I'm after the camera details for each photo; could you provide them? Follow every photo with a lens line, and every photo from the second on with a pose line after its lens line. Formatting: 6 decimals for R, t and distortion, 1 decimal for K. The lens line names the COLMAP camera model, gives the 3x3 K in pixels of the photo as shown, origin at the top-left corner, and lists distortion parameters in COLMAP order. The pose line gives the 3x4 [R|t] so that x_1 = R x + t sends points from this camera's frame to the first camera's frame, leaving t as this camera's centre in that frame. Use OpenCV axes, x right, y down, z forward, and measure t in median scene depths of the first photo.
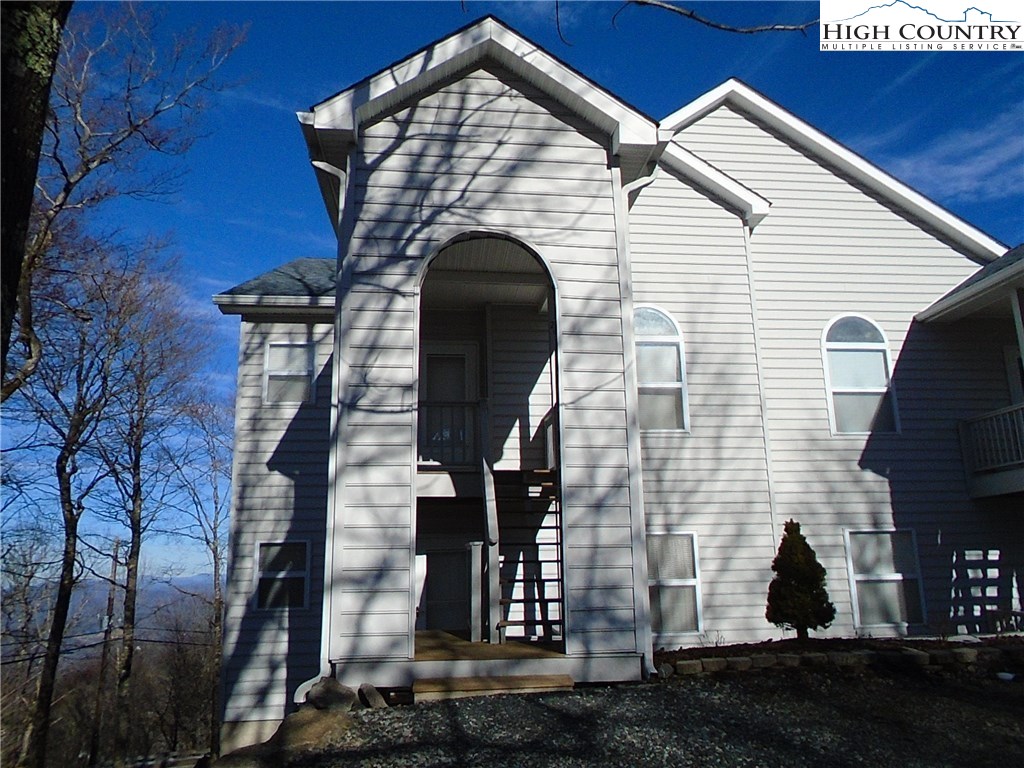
lens RADIAL K [[785.8, 0, 512.0], [0, 785.8, 384.0], [0, 0, 1]] dist [0.004830, 0.004811]
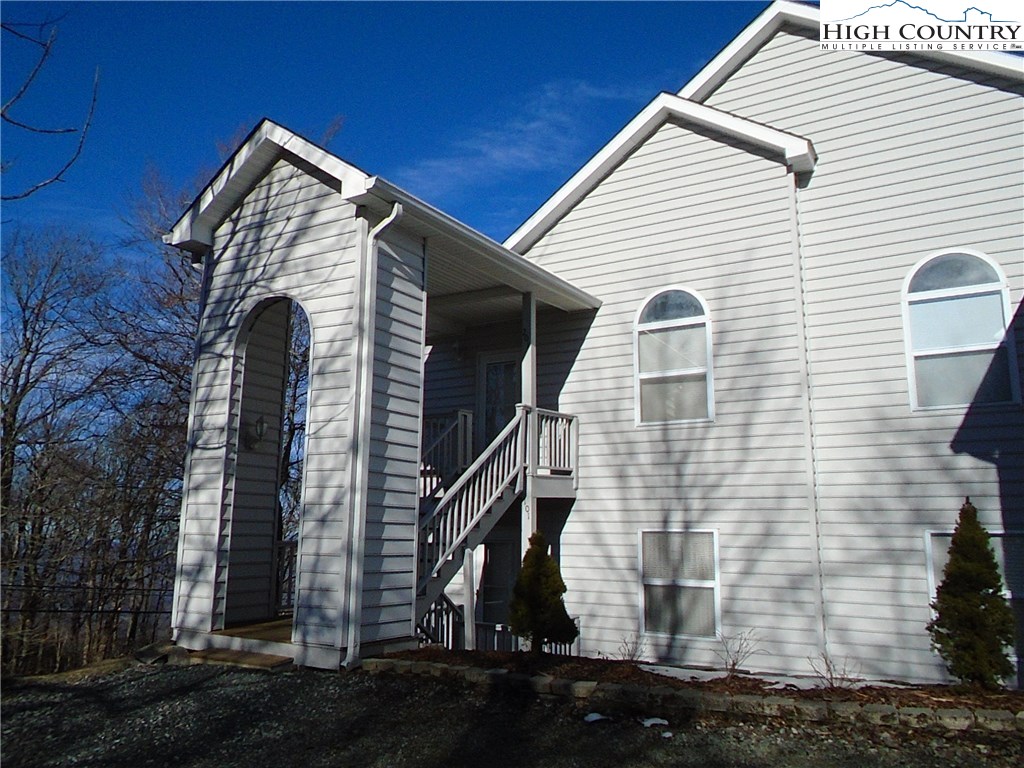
lens RADIAL K [[785.8, 0, 512.0], [0, 785.8, 384.0], [0, 0, 1]] dist [0.004830, 0.004811]
pose [[0.796615, -0.087067, -0.598183, 0.966937], [0.113150, 0.993559, 0.006069, -0.021968], [0.593802, -0.072519, 0.801336, 0.214888]]
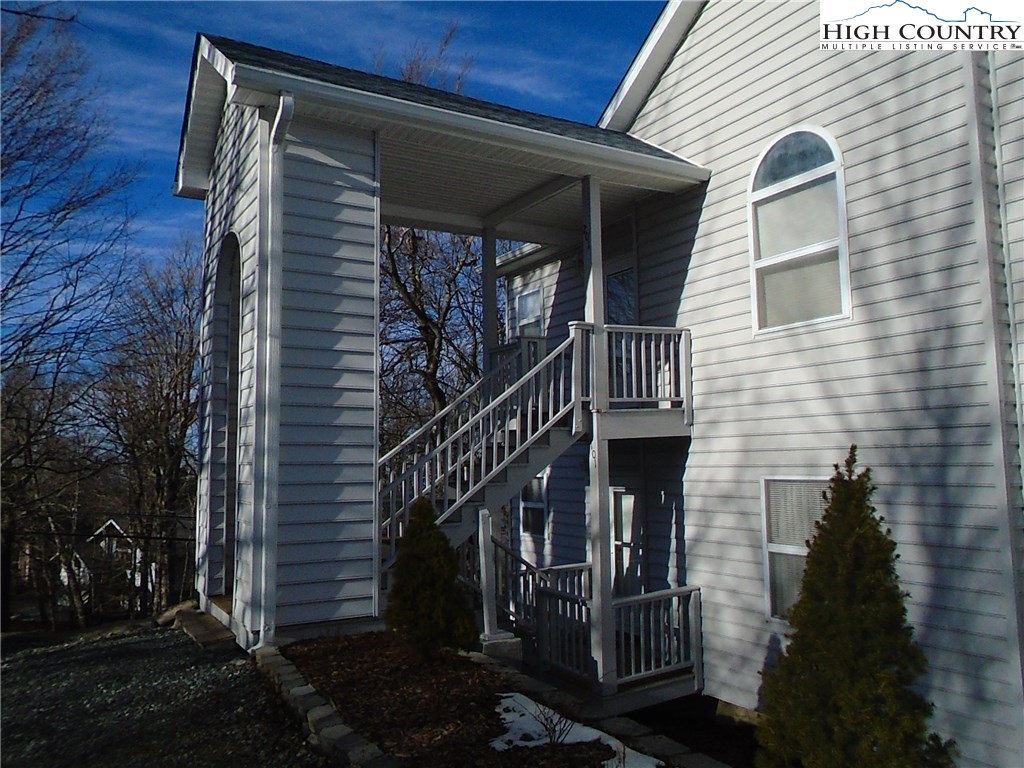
lens RADIAL K [[785.8, 0, 512.0], [0, 785.8, 384.0], [0, 0, 1]] dist [0.004830, 0.004811]
pose [[0.428396, -0.075691, -0.900415, 1.085647], [0.209892, 0.977565, 0.017685, 0.074662], [0.878875, -0.196566, 0.434672, 0.800622]]
